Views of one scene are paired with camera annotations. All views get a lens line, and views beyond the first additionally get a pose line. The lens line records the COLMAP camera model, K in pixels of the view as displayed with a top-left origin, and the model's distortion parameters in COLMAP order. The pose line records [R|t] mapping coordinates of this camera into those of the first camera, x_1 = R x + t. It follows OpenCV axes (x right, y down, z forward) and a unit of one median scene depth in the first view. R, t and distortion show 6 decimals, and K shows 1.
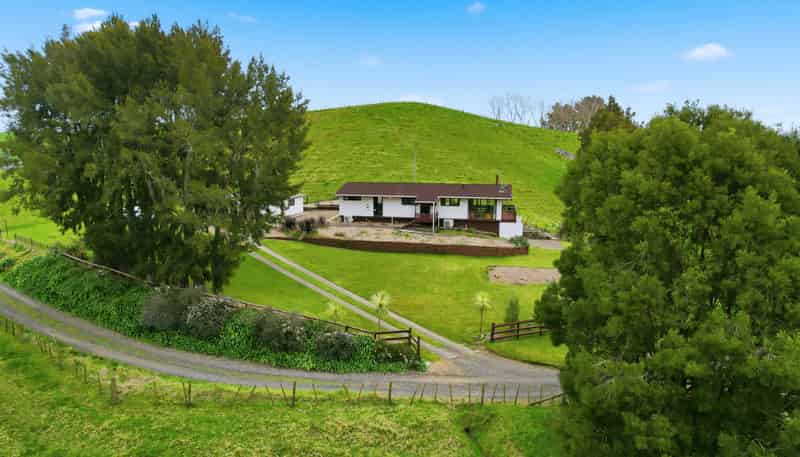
lens RADIAL K [[509.4, 0, 400.0], [0, 509.4, 228.5], [0, 0, 1]] dist [-0.071071, 0.063403]
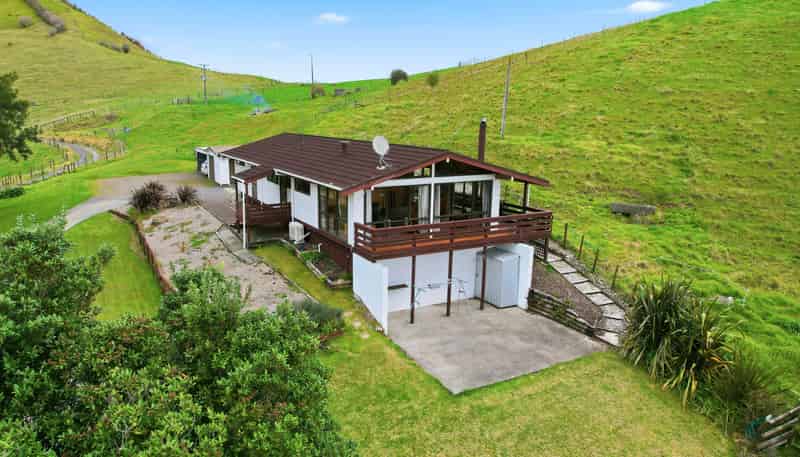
lens RADIAL K [[554.4, 0, 370.6], [0, 554.4, 245.9], [0, 0, 1]] dist [-0.038618, 0.001735]
pose [[0.629247, 0.178861, -0.756344, 0.496477], [-0.097157, 0.983628, 0.151779, -0.076933], [0.771108, -0.022023, 0.636323, 0.751765]]
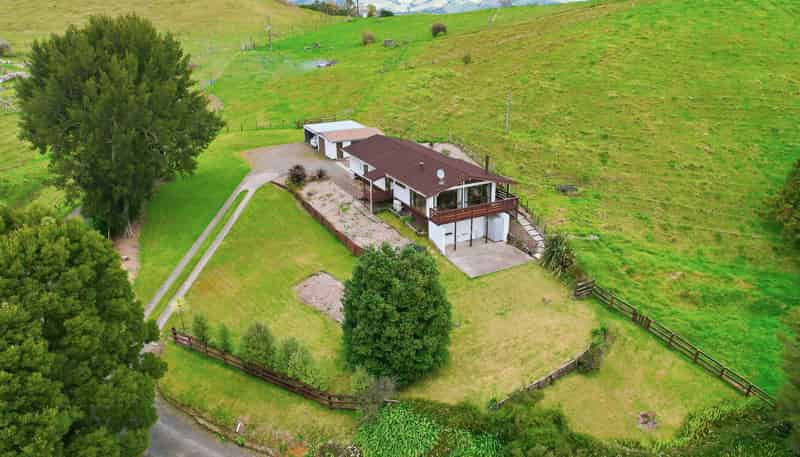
lens RADIAL K [[561.7, 0, 439.2], [0, 561.7, 230.7], [0, 0, 1]] dist [-0.046336, 0.002833]
pose [[0.672867, 0.270752, -0.688435, 0.826975], [-0.094102, 0.954382, 0.283371, -0.251369], [0.733754, -0.125888, 0.667651, 0.402184]]
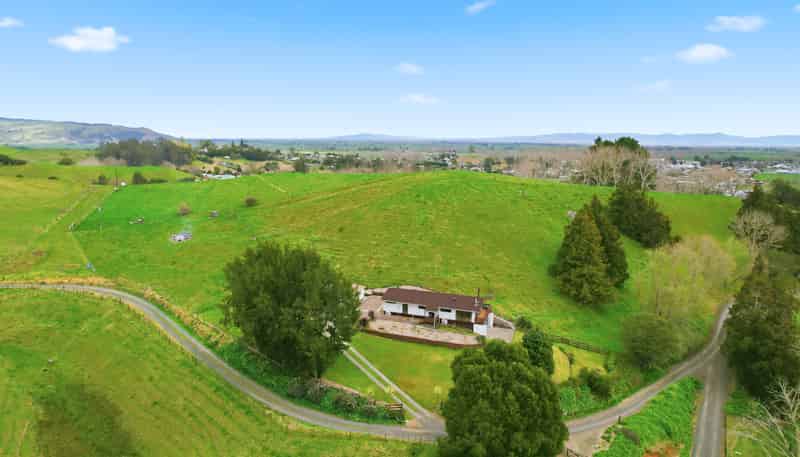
lens RADIAL K [[509.4, 0, 400.0], [0, 509.4, 228.5], [0, 0, 1]] dist [-0.071071, 0.063403]
pose [[0.989270, 0.027664, -0.143458, 0.185081], [-0.020176, 0.998370, 0.053389, -0.416632], [0.144701, -0.049922, 0.988215, -0.710140]]
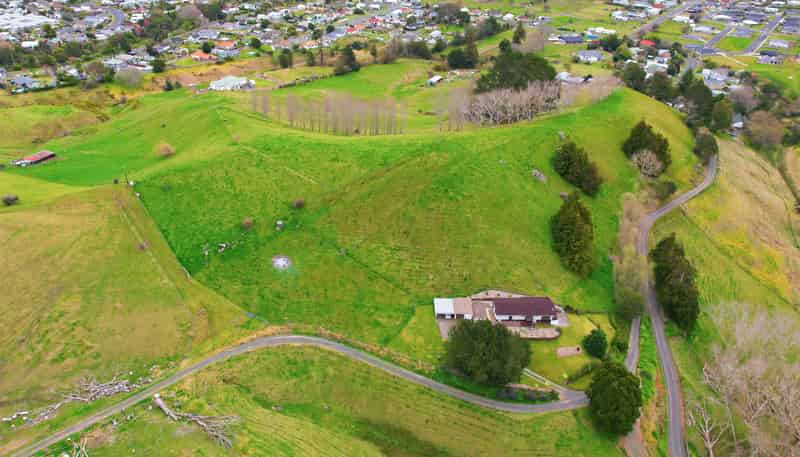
lens RADIAL K [[579.9, 0, 364.8], [0, 579.9, 198.9], [0, 0, 1]] dist [-0.081788, 0.077411]
pose [[0.981066, -0.096327, 0.168021, -1.375053], [0.023157, 0.919659, 0.392035, -2.009825], [-0.192285, -0.380721, 0.904476, -1.571250]]
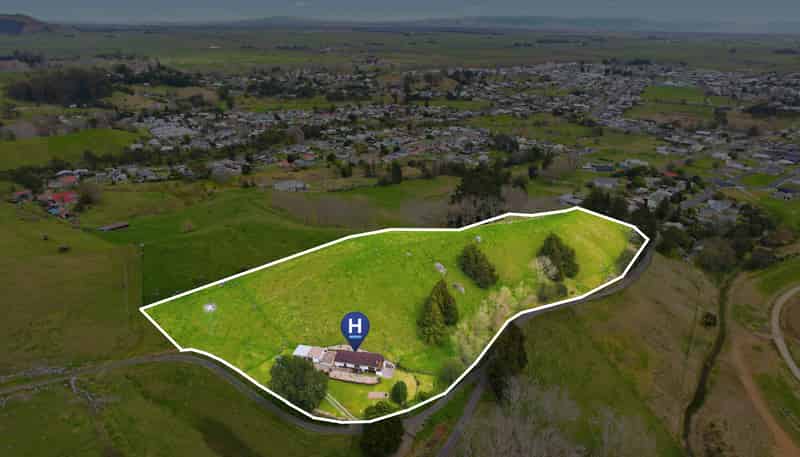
lens RADIAL K [[509.4, 0, 400.0], [0, 509.4, 228.5], [0, 0, 1]] dist [-0.071071, 0.063403]
pose [[0.999990, 0.003505, 0.002830, 0.362064], [-0.004129, 0.964447, 0.264243, -2.078579], [-0.001803, -0.264252, 0.964452, -2.440054]]
